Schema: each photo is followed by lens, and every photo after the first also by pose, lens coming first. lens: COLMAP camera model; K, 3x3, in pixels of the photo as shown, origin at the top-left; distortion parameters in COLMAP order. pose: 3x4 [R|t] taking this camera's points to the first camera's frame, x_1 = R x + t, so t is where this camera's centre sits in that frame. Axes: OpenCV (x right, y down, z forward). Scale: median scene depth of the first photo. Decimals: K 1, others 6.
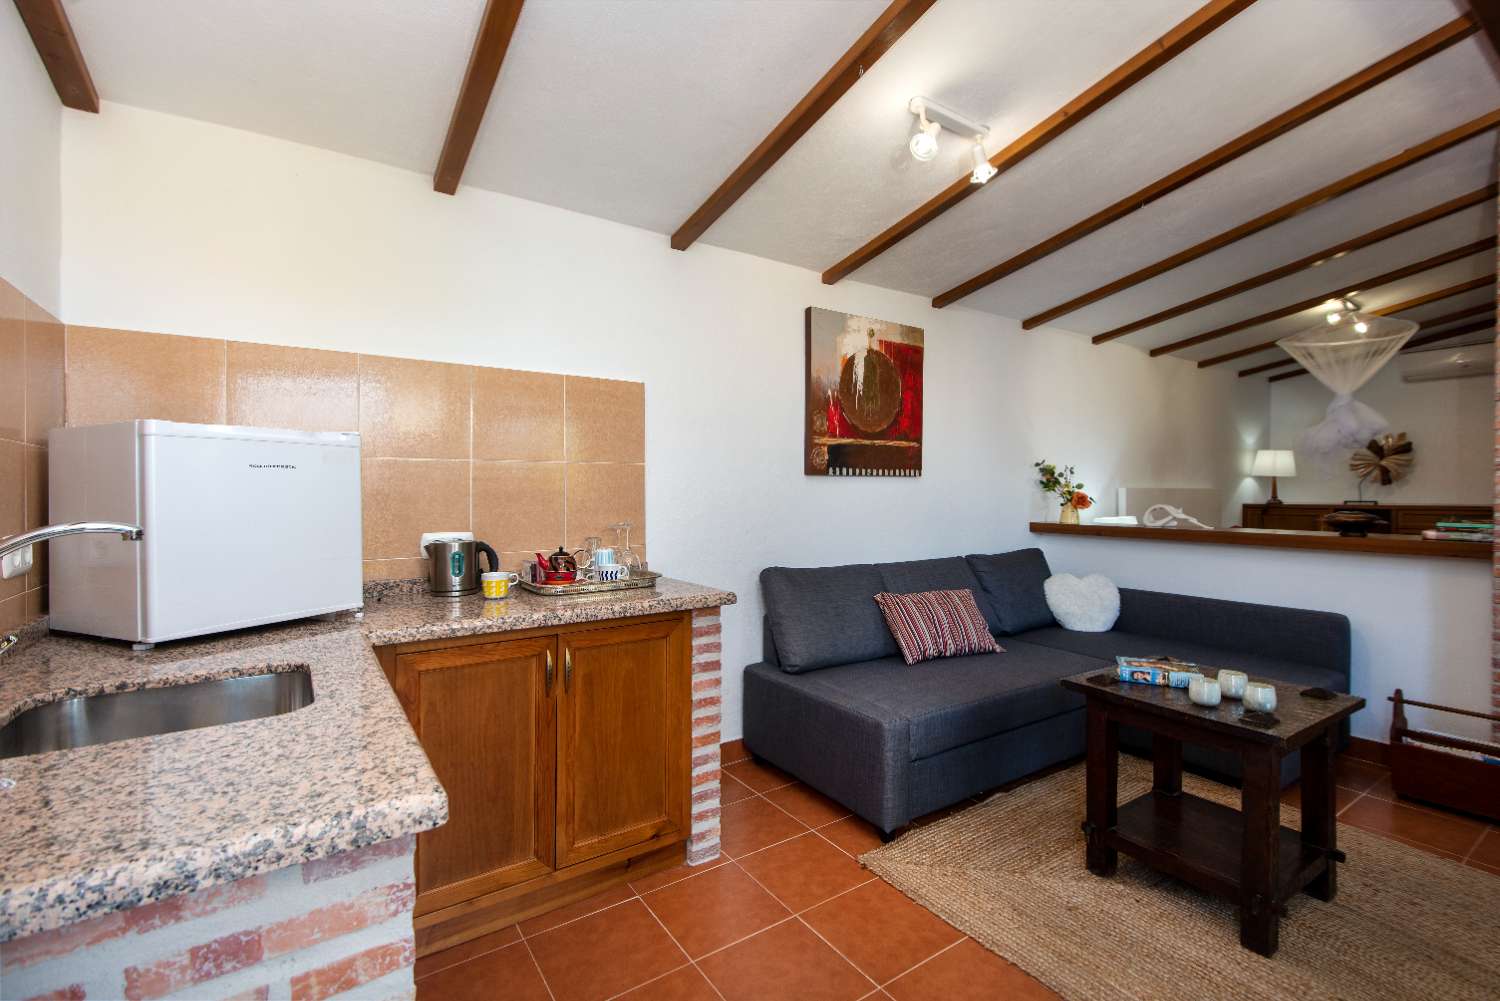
lens RADIAL K [[664.2, 0, 750.0], [0, 664.2, 500.5], [0, 0, 1]] dist [0.025476, -0.017684]
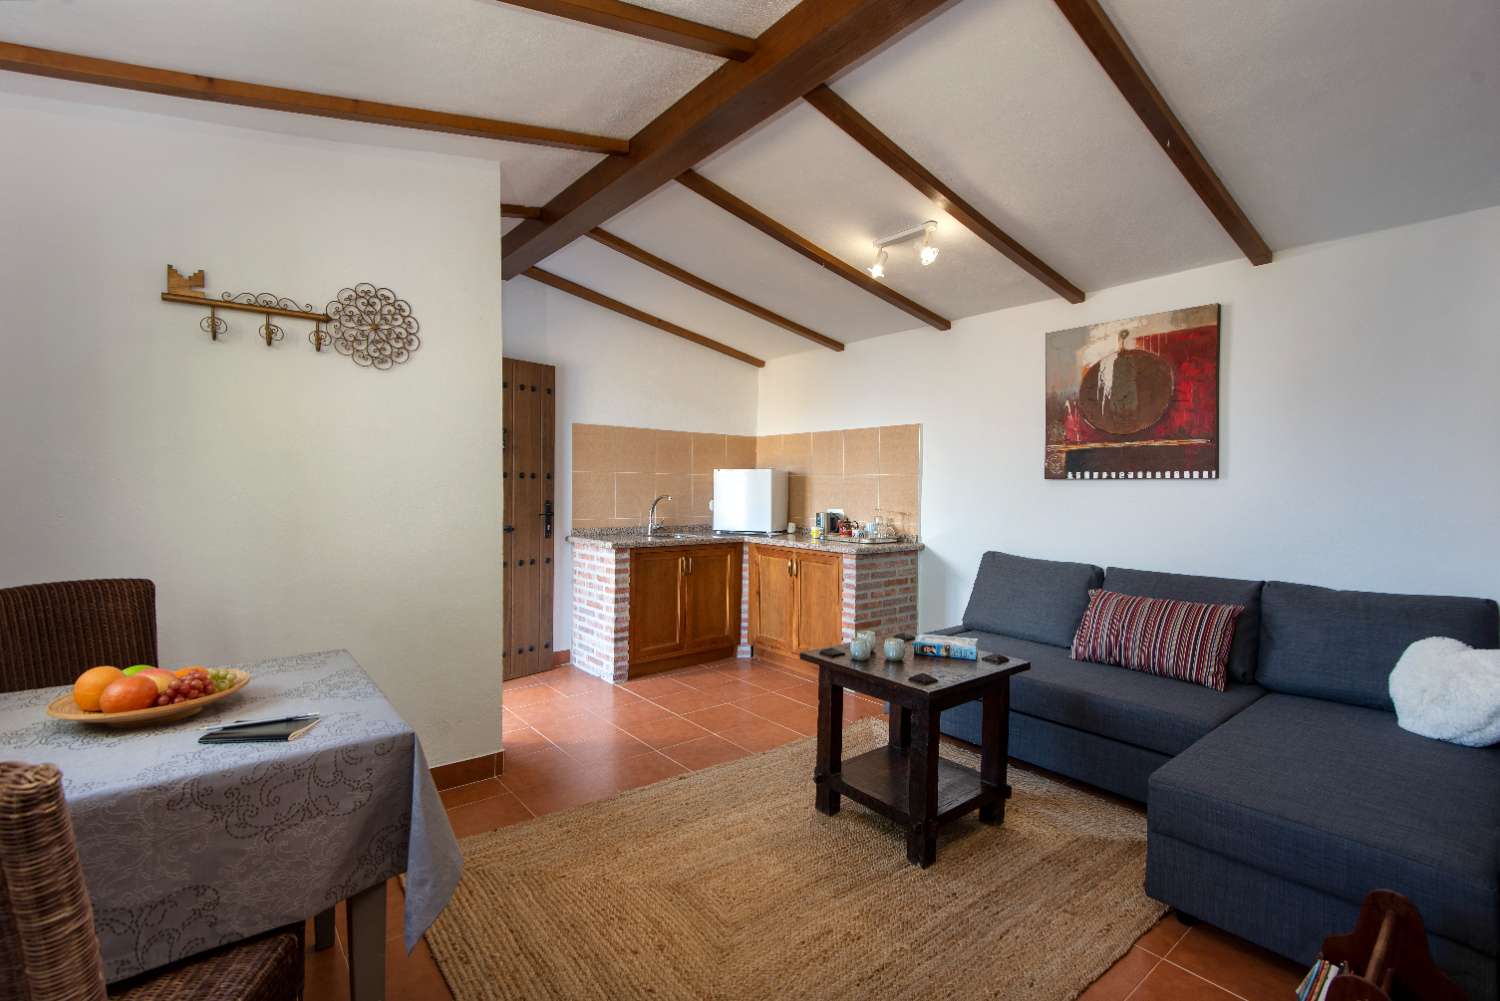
lens RADIAL K [[664.2, 0, 750.0], [0, 664.2, 500.5], [0, 0, 1]] dist [0.025476, -0.017684]
pose [[0.095327, 0.020283, -0.995239, 1.110448], [-0.030352, 0.999387, 0.017460, -0.005991], [0.994983, 0.028543, 0.095884, 0.359121]]
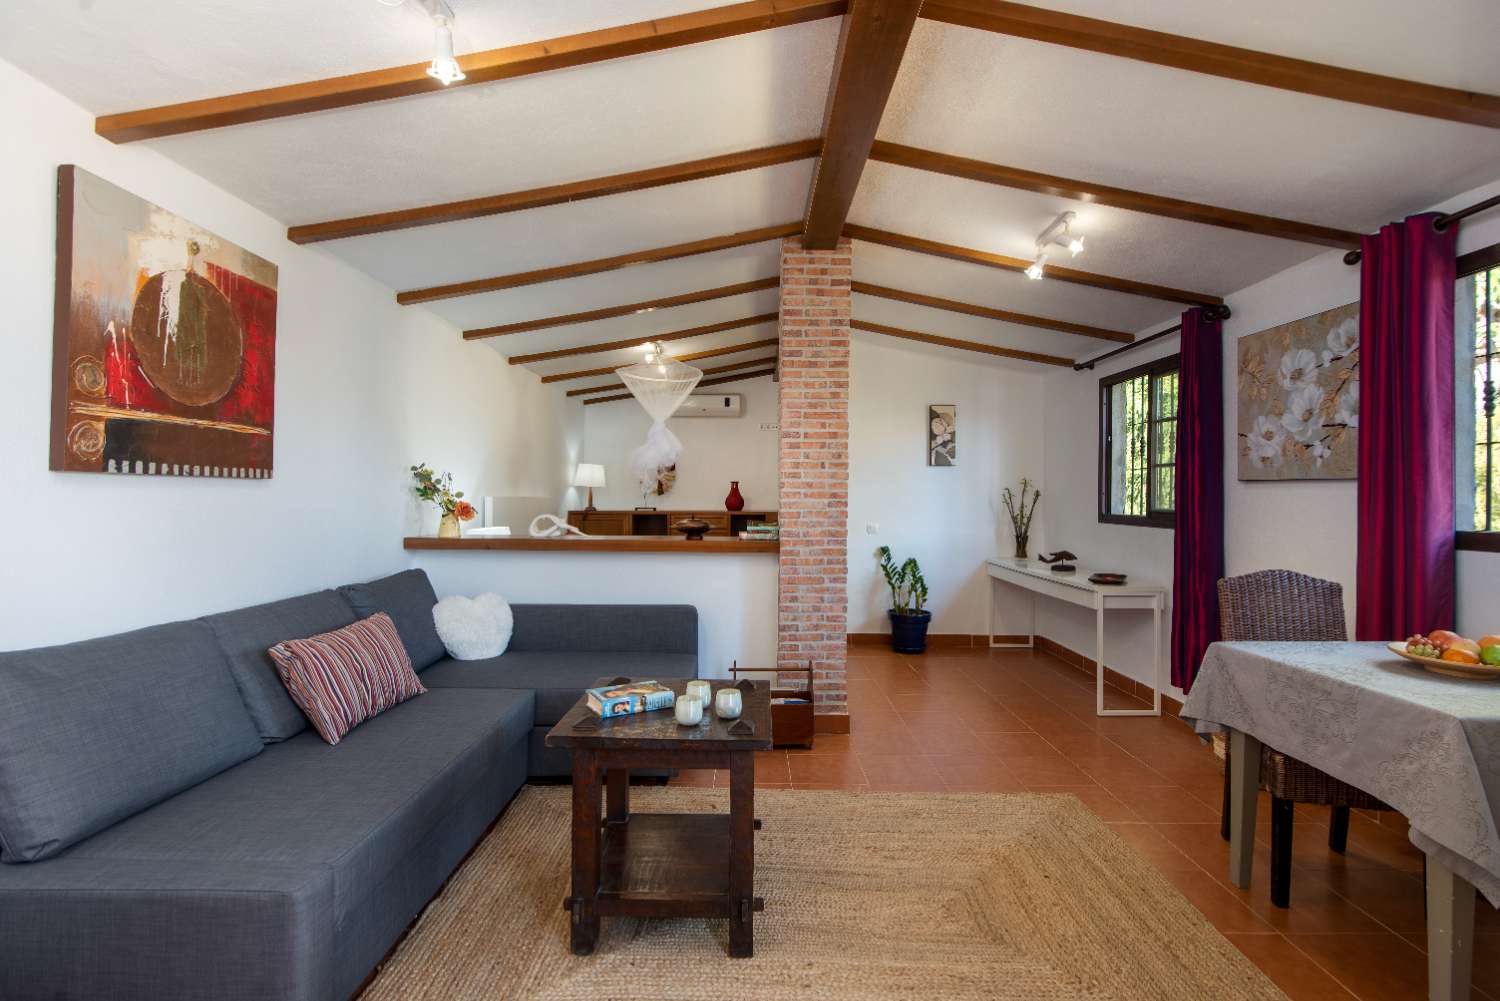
lens RADIAL K [[680.8, 0, 755.6], [0, 680.8, 494.7], [0, 0, 1]] dist [0.011504, -0.009955]
pose [[0.555059, 0.009010, 0.831762, -0.055305], [0.004649, 0.999892, -0.013934, -0.008448], [-0.831798, 0.011602, 0.554957, 0.208031]]
